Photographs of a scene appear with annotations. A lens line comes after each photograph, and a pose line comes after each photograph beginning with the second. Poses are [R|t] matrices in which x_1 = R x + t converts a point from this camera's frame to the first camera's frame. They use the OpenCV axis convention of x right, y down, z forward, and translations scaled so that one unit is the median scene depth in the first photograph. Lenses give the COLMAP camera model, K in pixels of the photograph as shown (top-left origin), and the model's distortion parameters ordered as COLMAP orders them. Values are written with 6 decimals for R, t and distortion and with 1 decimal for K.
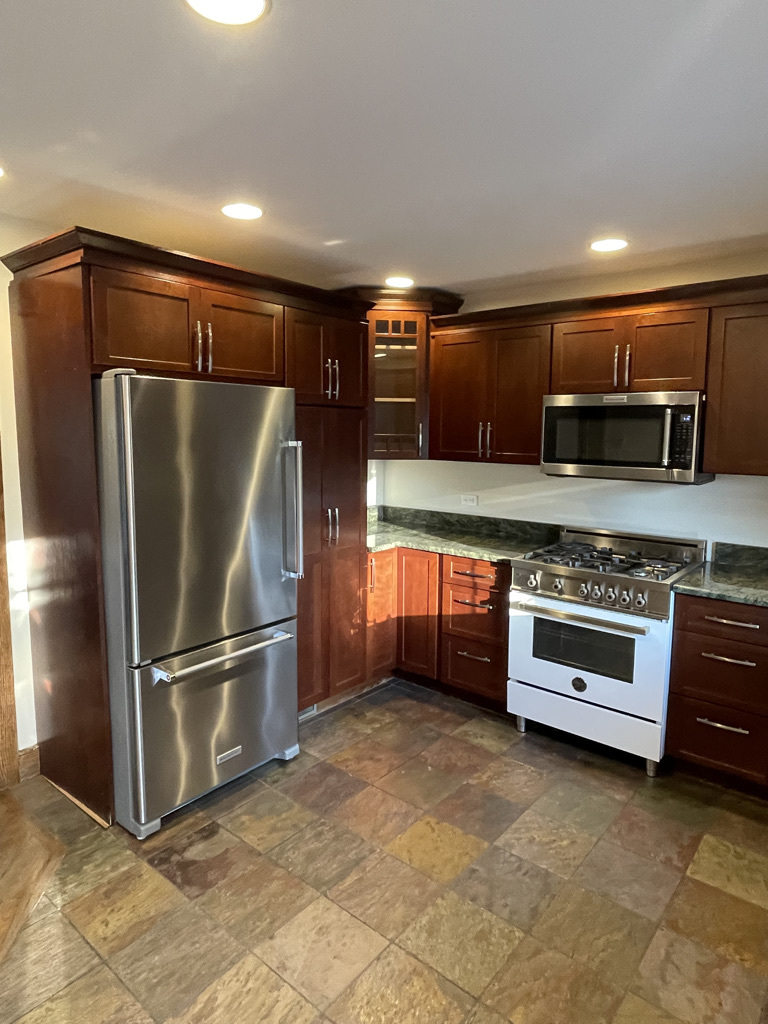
lens RADIAL K [[620.7, 0, 367.5], [0, 620.7, 497.2], [0, 0, 1]] dist [0.006871, -0.007269]
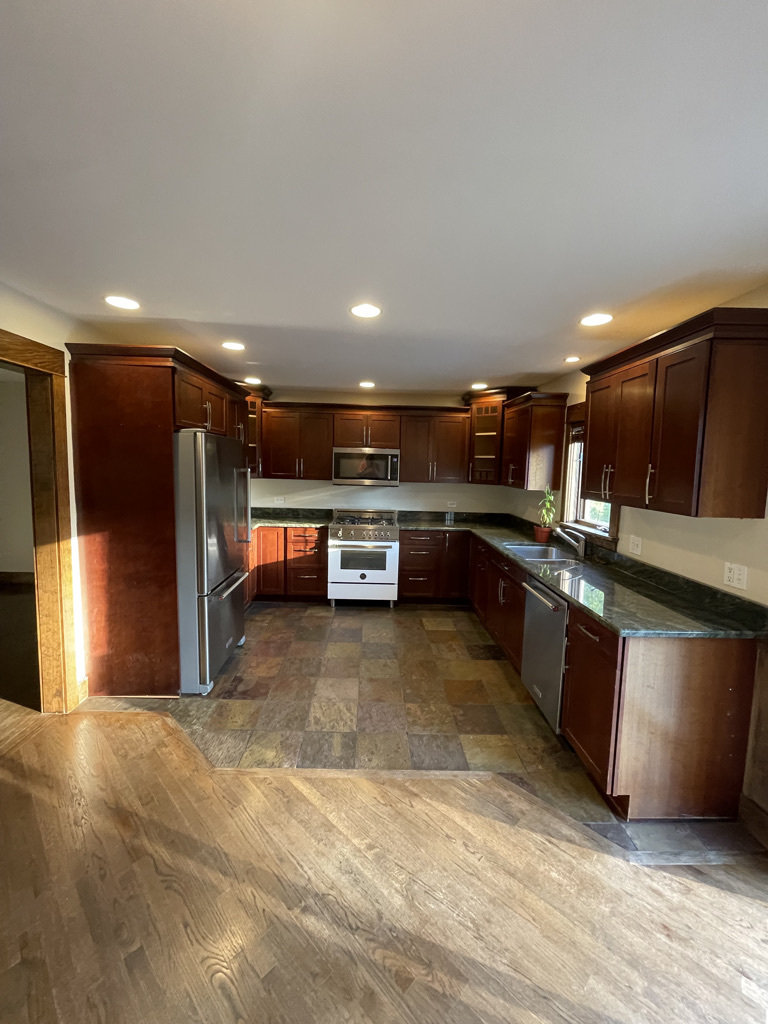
lens RADIAL K [[409.4, 0, 370.8], [0, 409.4, 505.9], [0, 0, 1]] dist [-0.000315, -0.000539]
pose [[0.764254, -0.056855, 0.642405, -0.557814], [0.053940, 0.998251, 0.024177, 0.009572], [-0.642656, 0.016174, 0.765984, -0.157300]]
